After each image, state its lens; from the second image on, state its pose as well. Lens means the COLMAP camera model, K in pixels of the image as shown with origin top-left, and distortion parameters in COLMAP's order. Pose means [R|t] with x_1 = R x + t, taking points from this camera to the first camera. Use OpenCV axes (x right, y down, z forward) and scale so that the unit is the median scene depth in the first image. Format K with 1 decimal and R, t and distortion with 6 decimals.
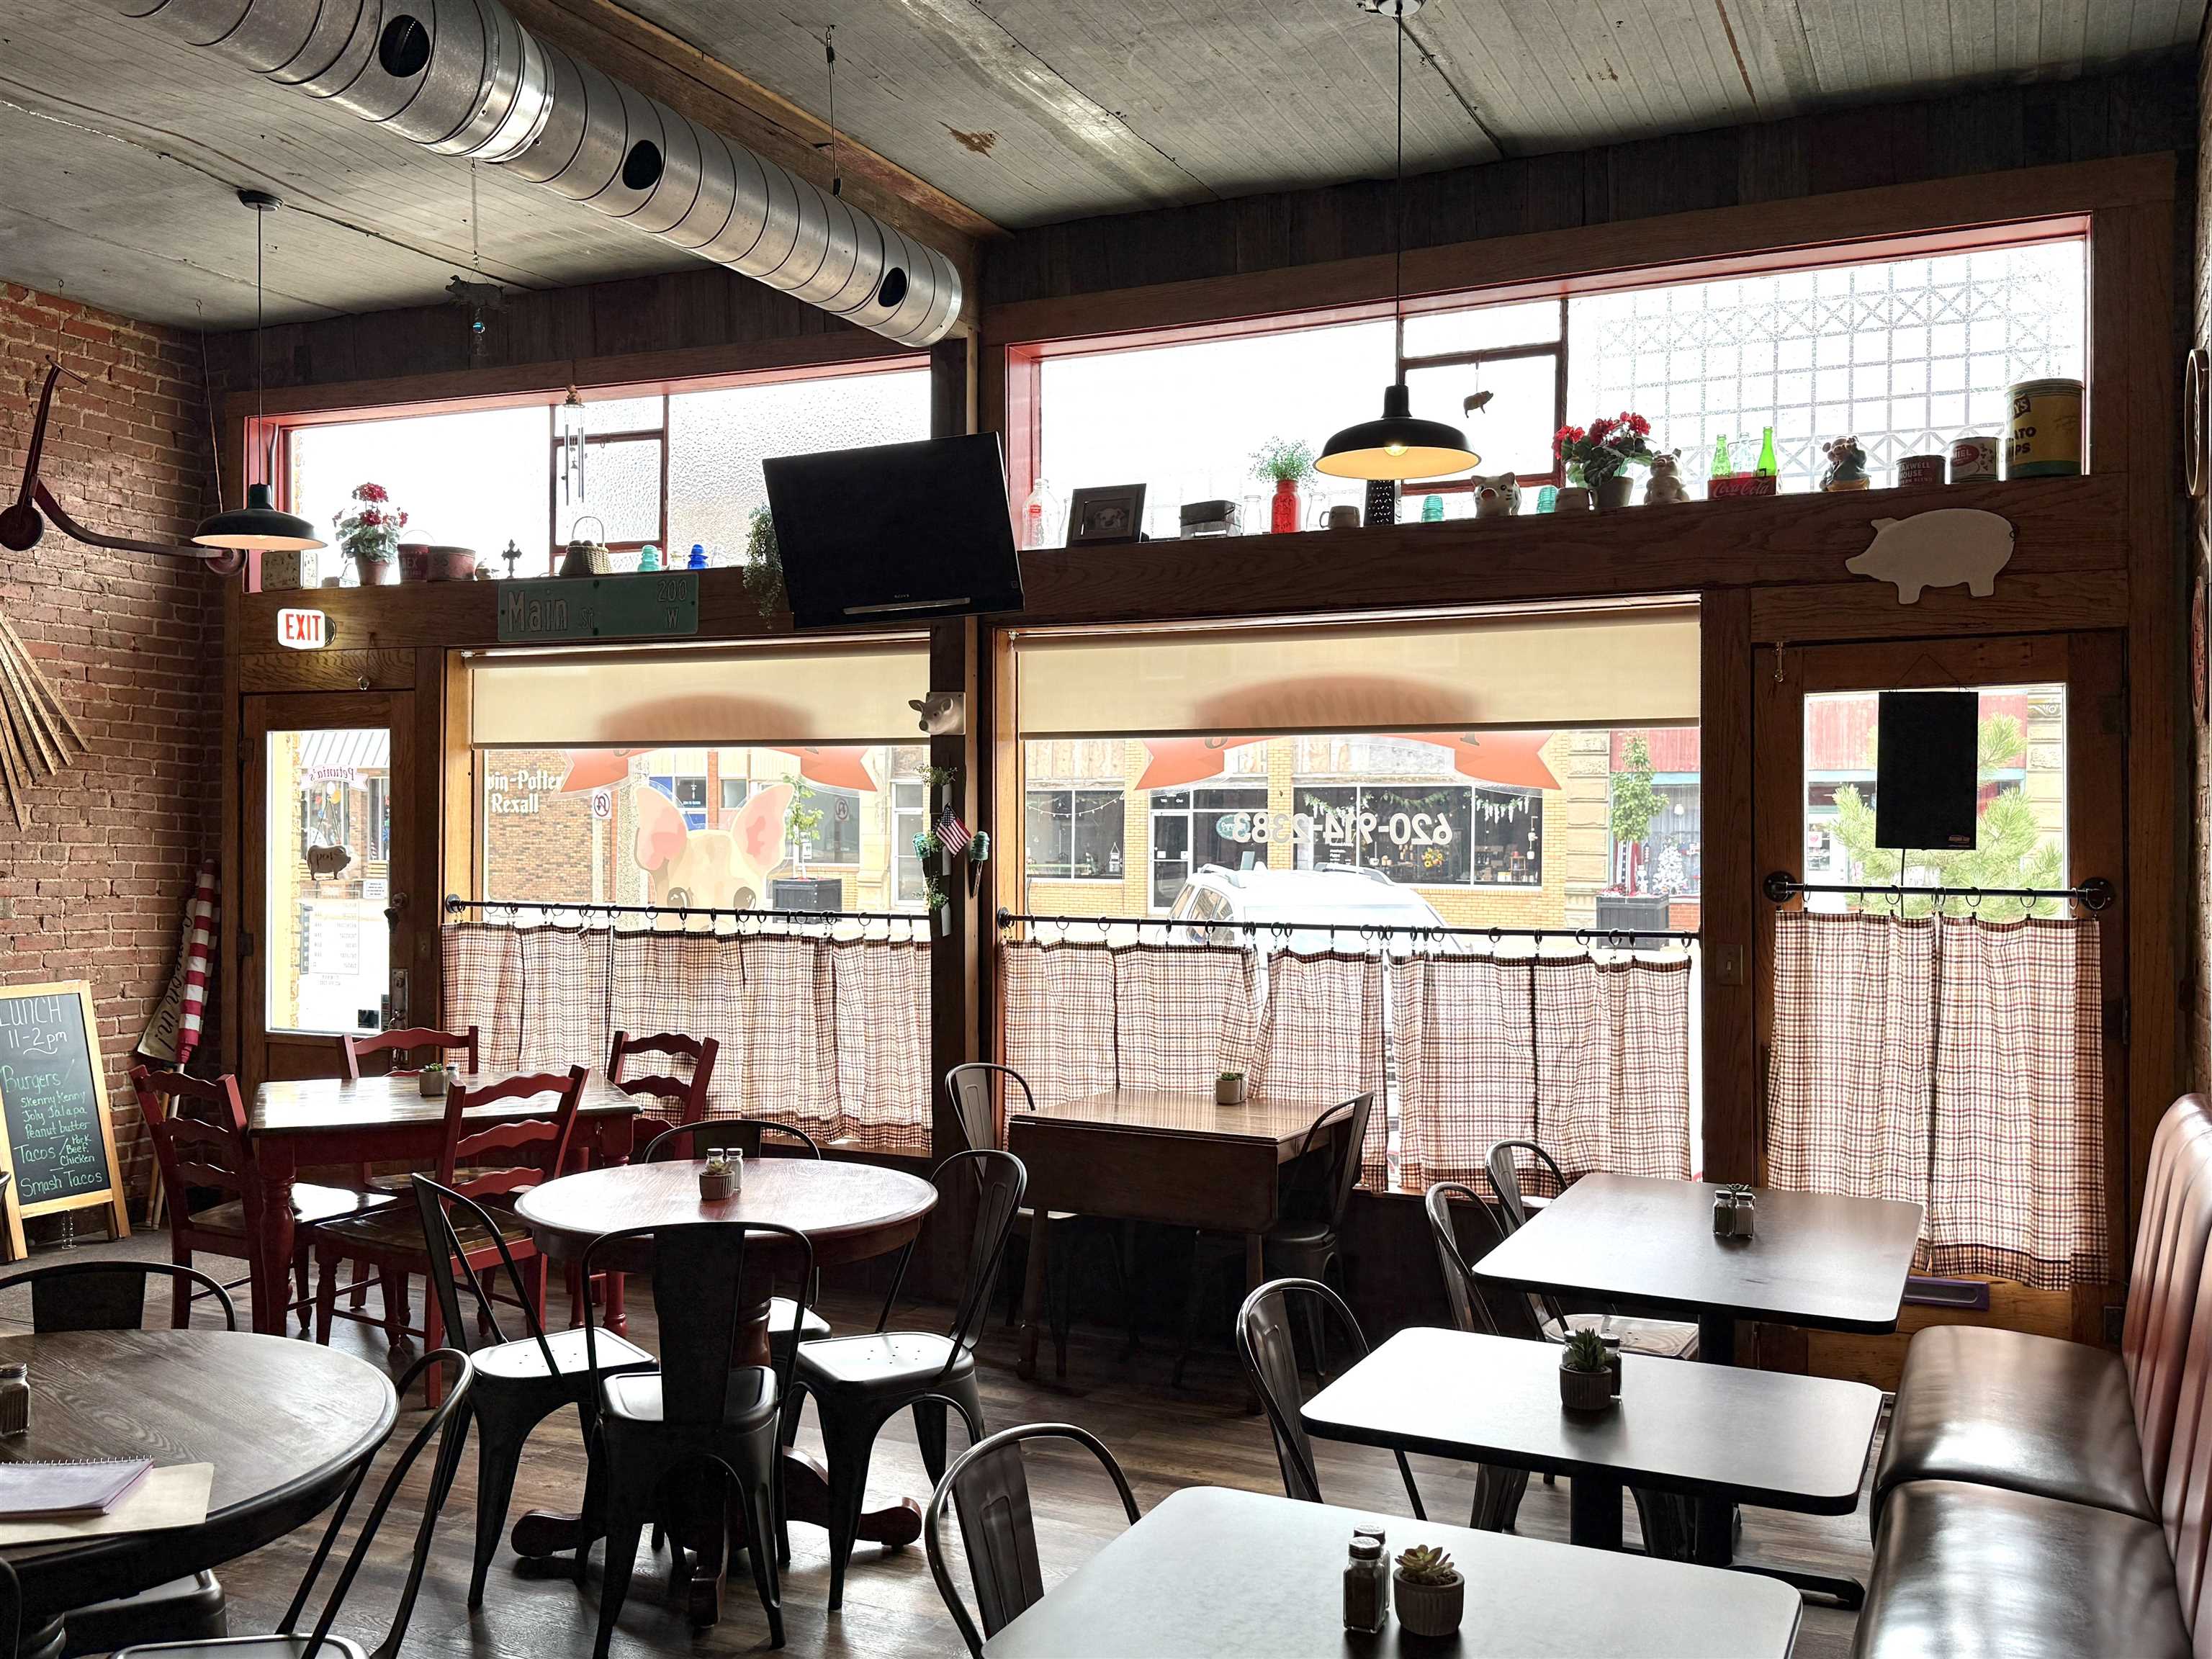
lens RADIAL K [[1928.1, 0, 1102.8], [0, 1928.1, 832.9], [0, 0, 1]] dist [0.122686, -0.217667]
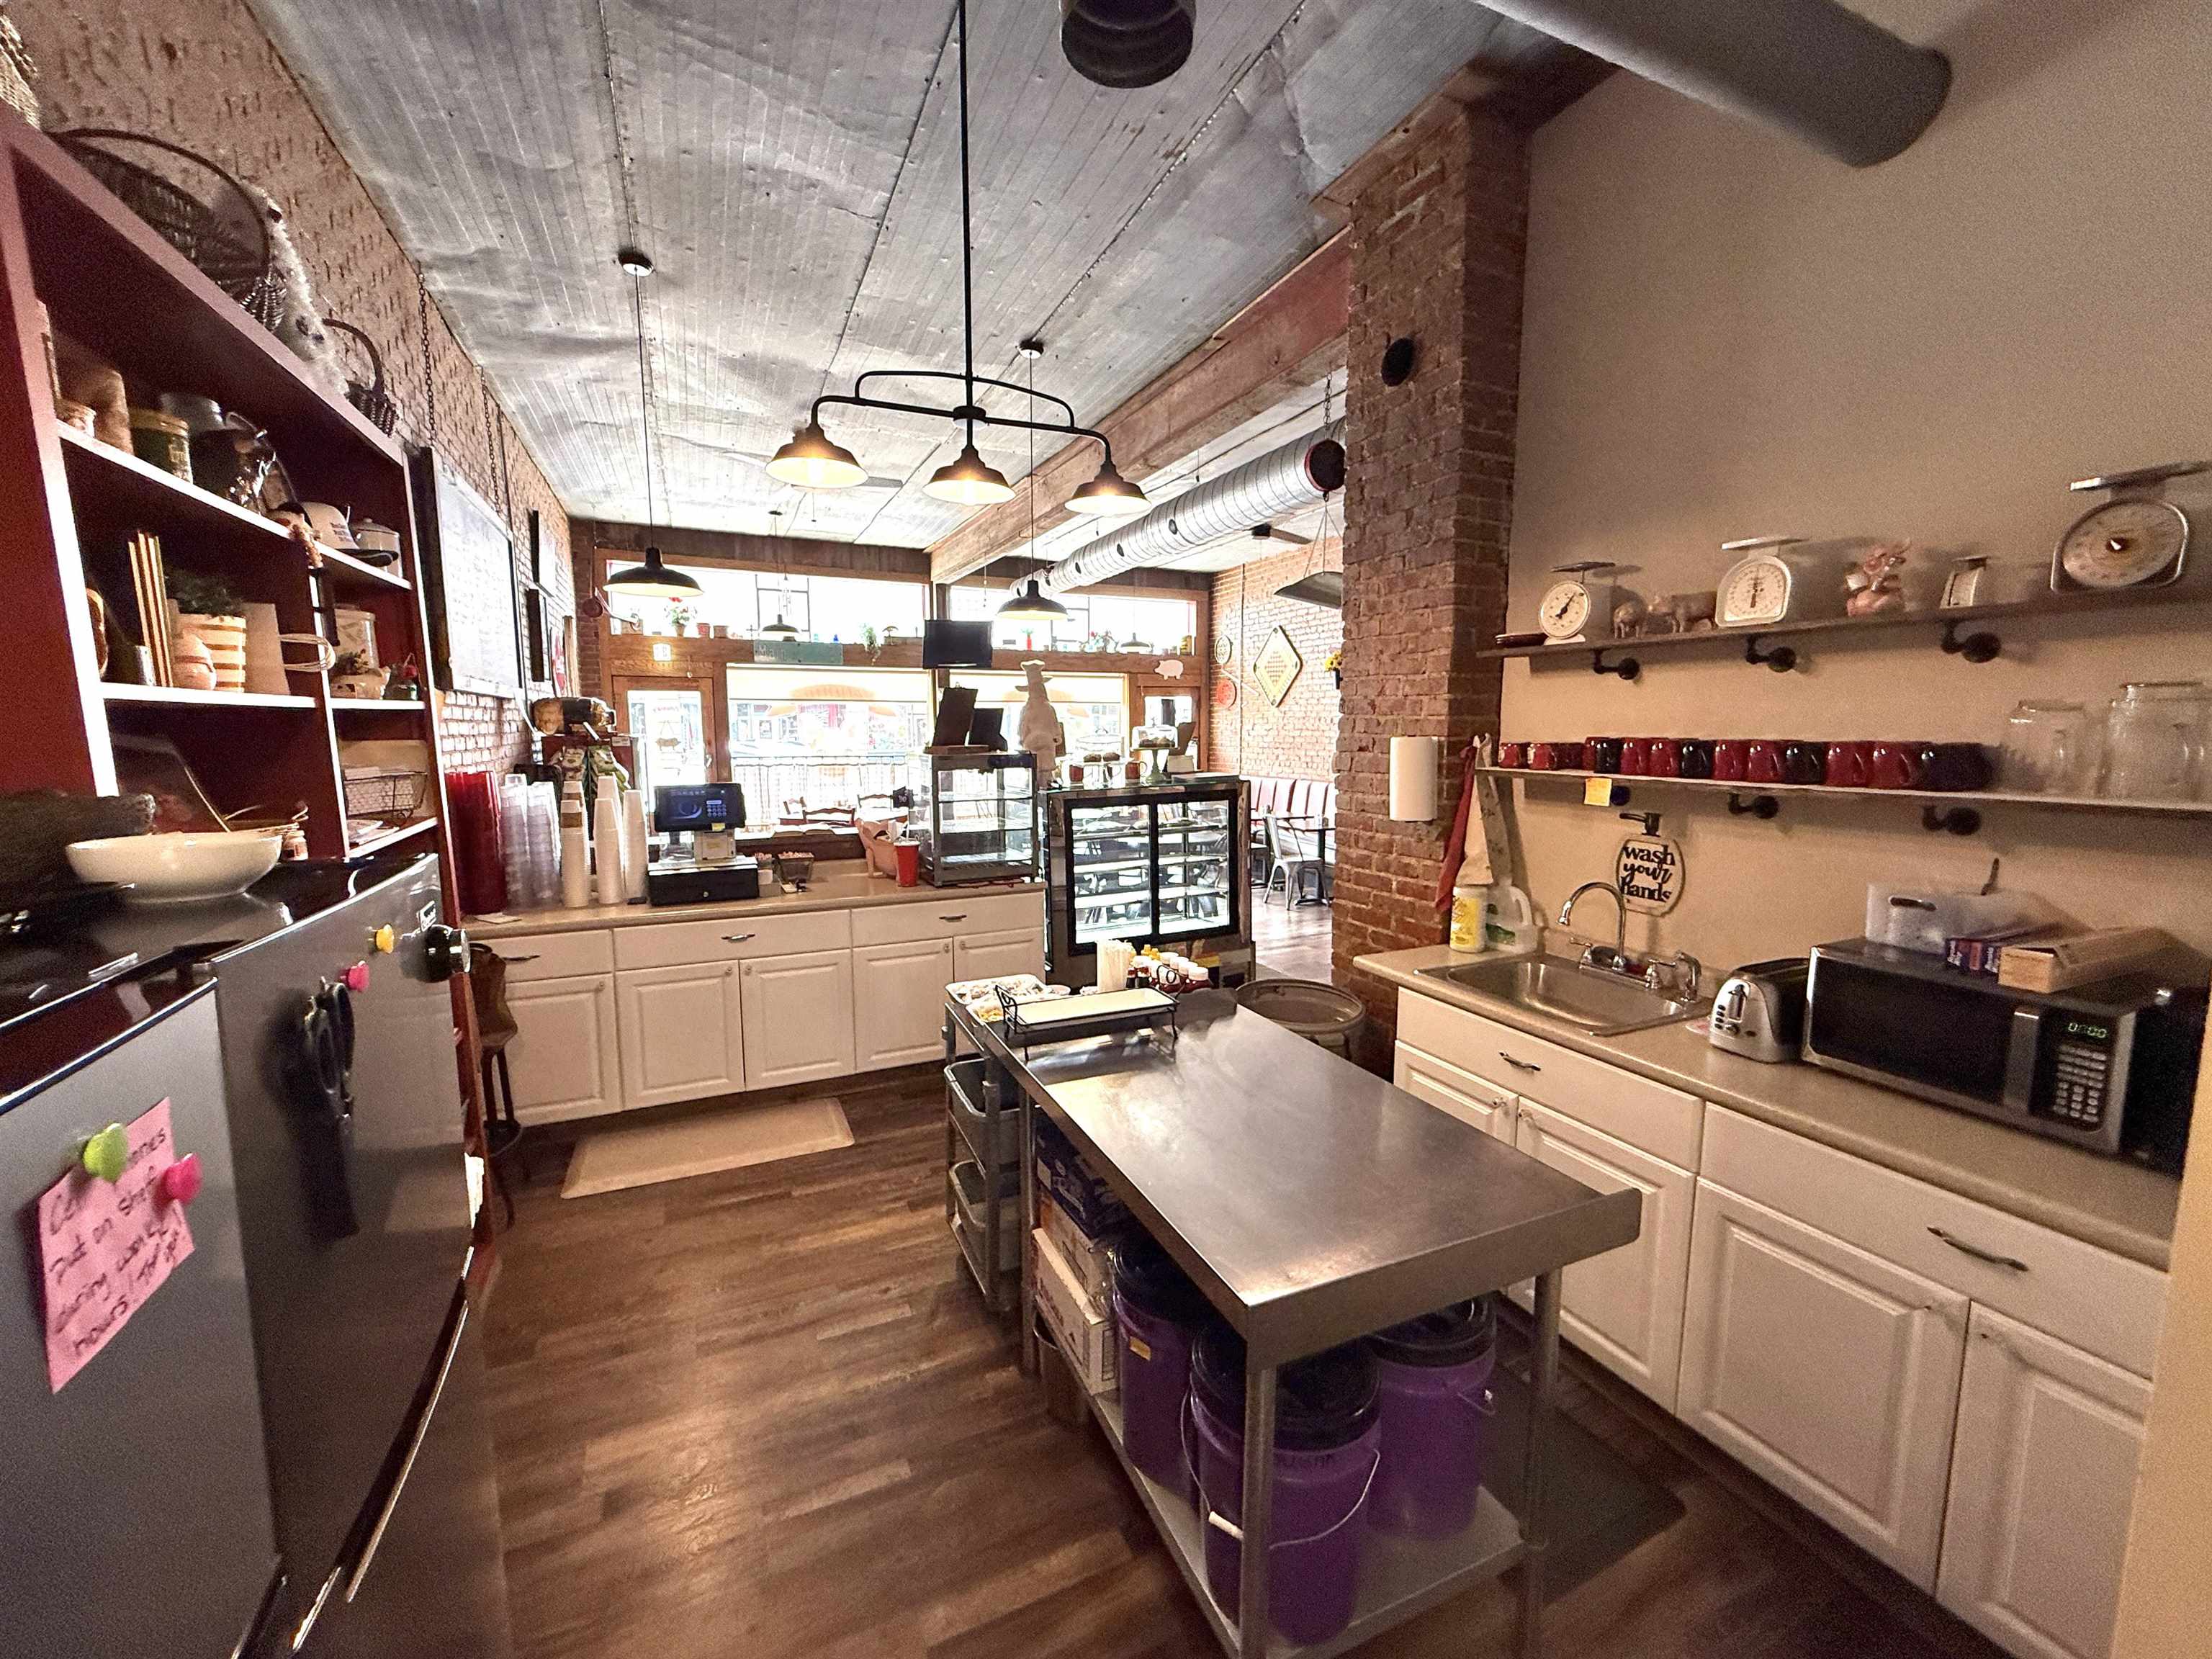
lens RADIAL K [[883.6, 0, 1100.3], [0, 883.6, 828.8], [0, 0, 1]] dist [-0.000532, -0.000133]
pose [[0.651289, -0.093836, 0.753006, -0.977330], [0.004253, 0.992761, 0.120034, -0.011613], [-0.758818, -0.074975, 0.646973, -0.214058]]
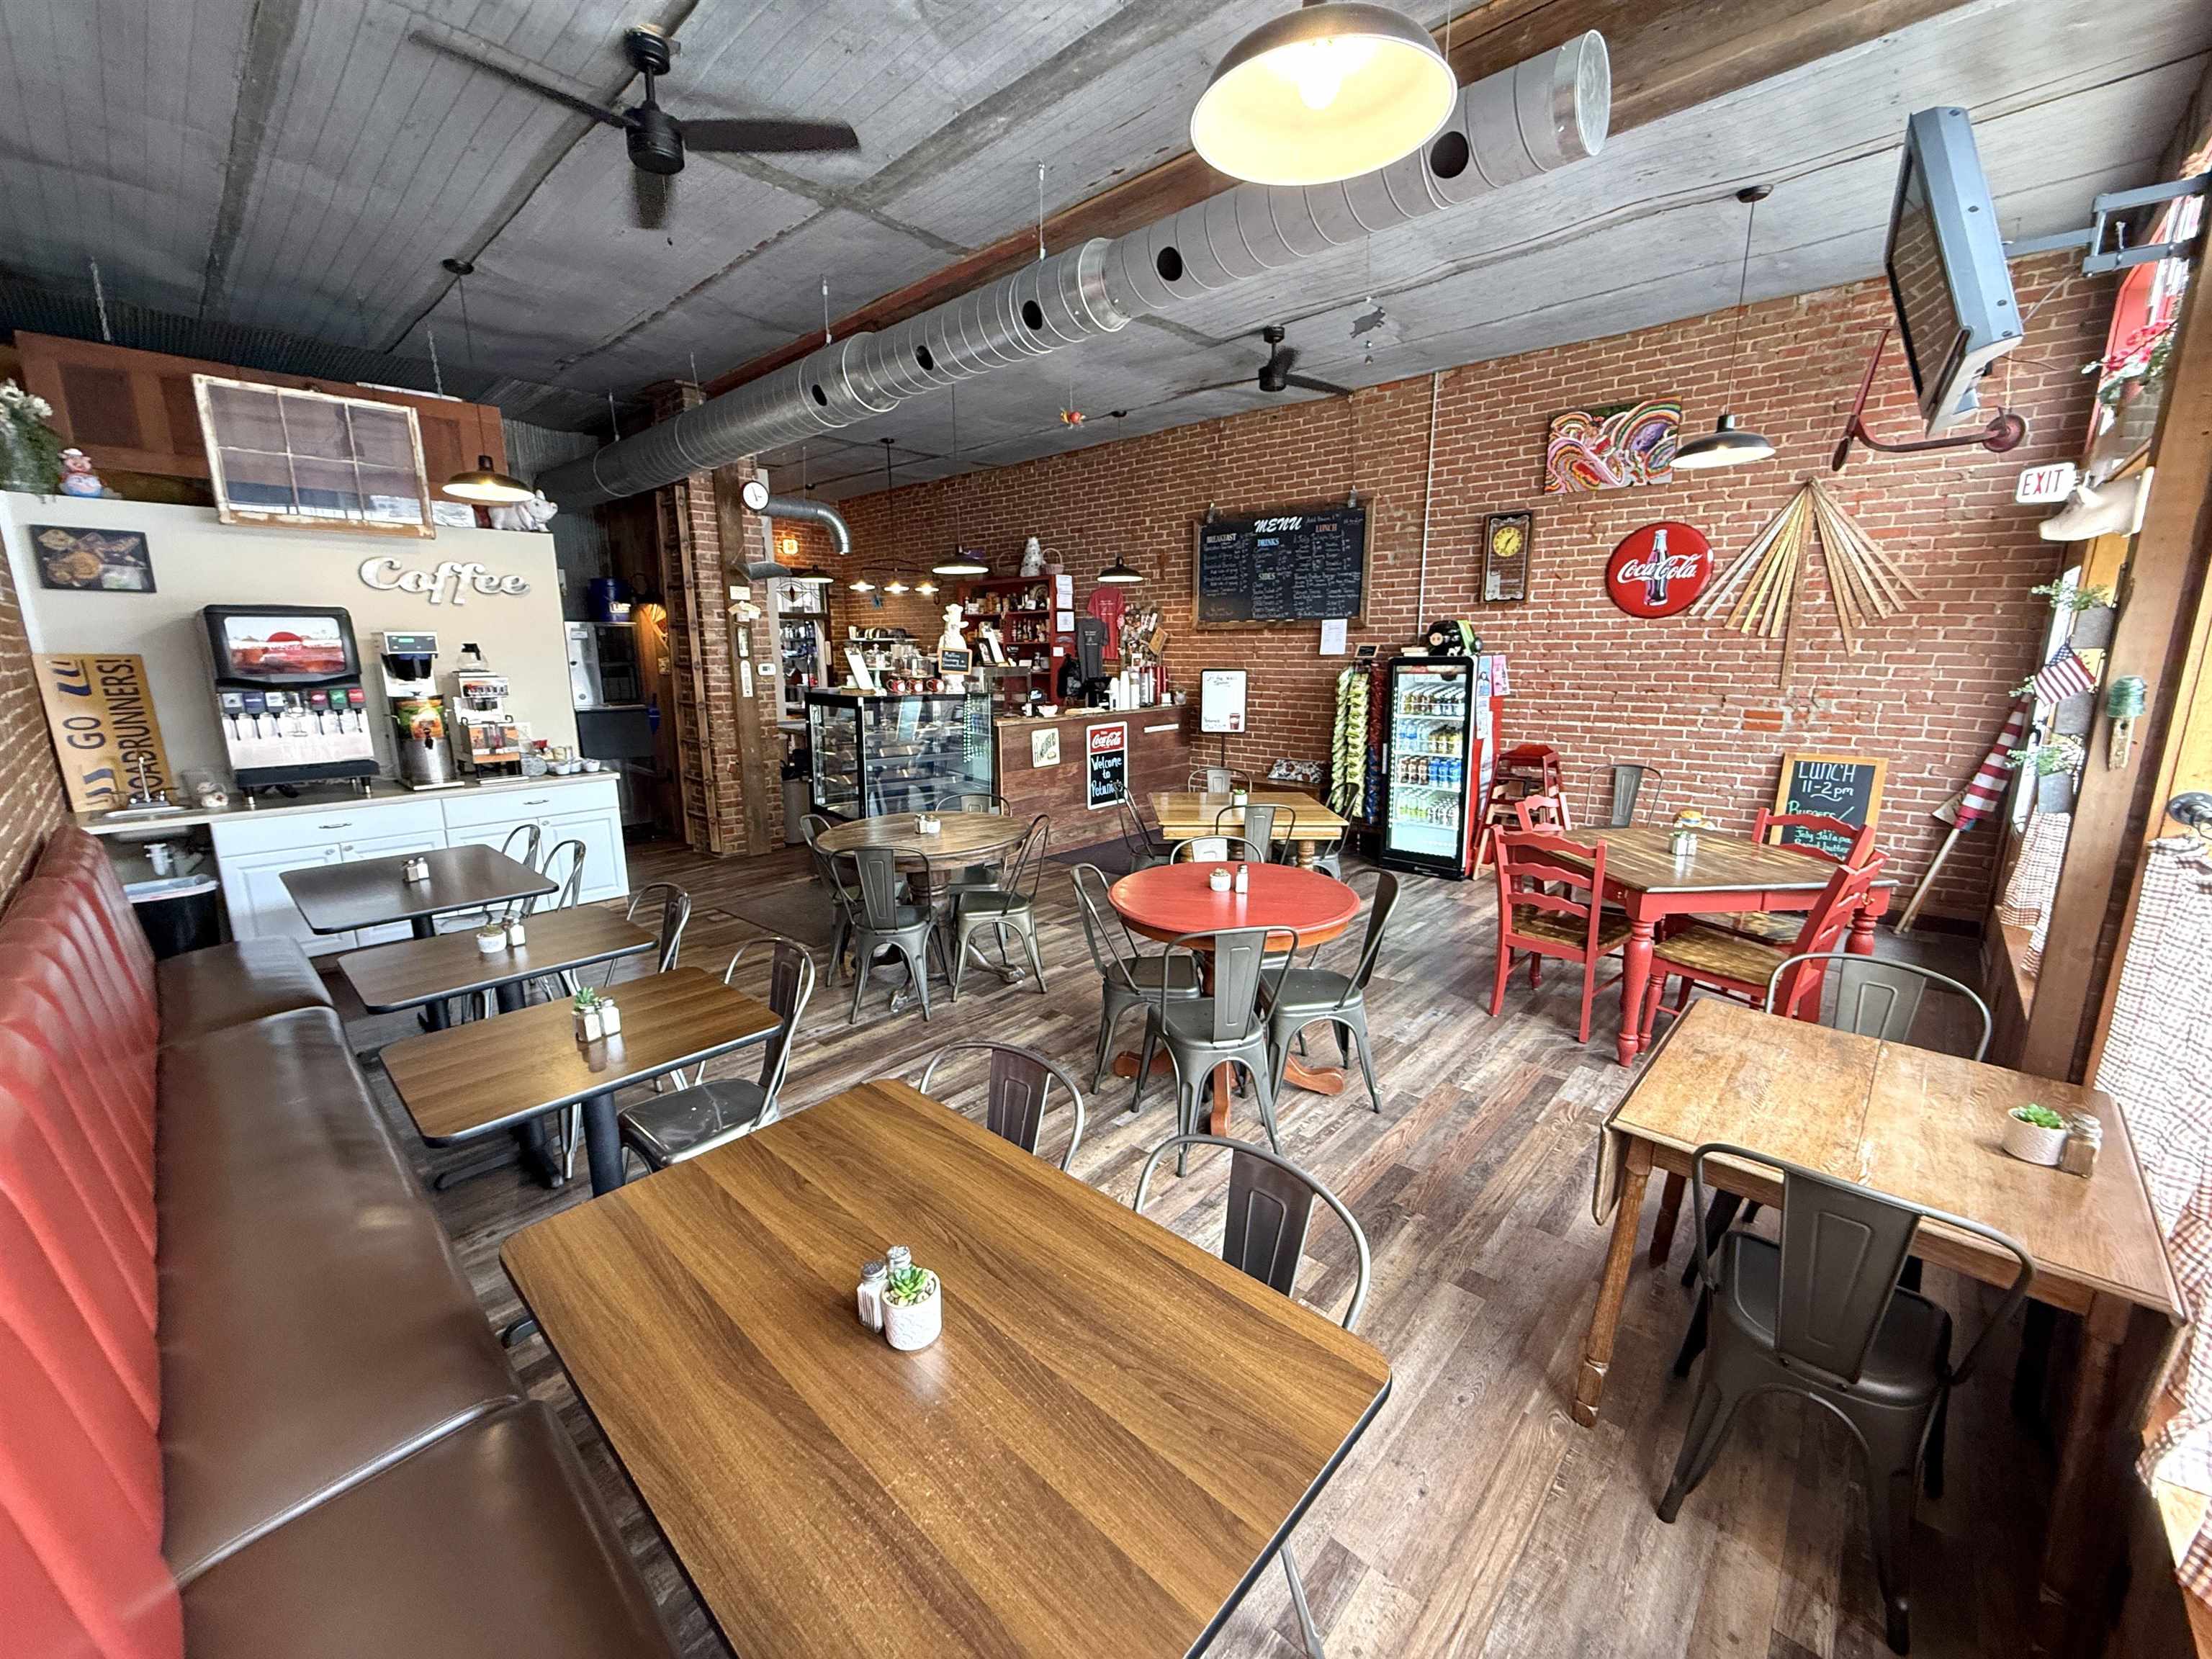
lens RADIAL K [[880.0, 0, 1100.2], [0, 880.0, 830.4], [0, 0, 1]] dist [-0.000025, -0.000061]
pose [[-0.305475, 0.195320, -0.931952, 0.314432], [0.005313, 0.979070, 0.203454, -0.011114], [0.952185, 0.057199, -0.300120, 0.658885]]
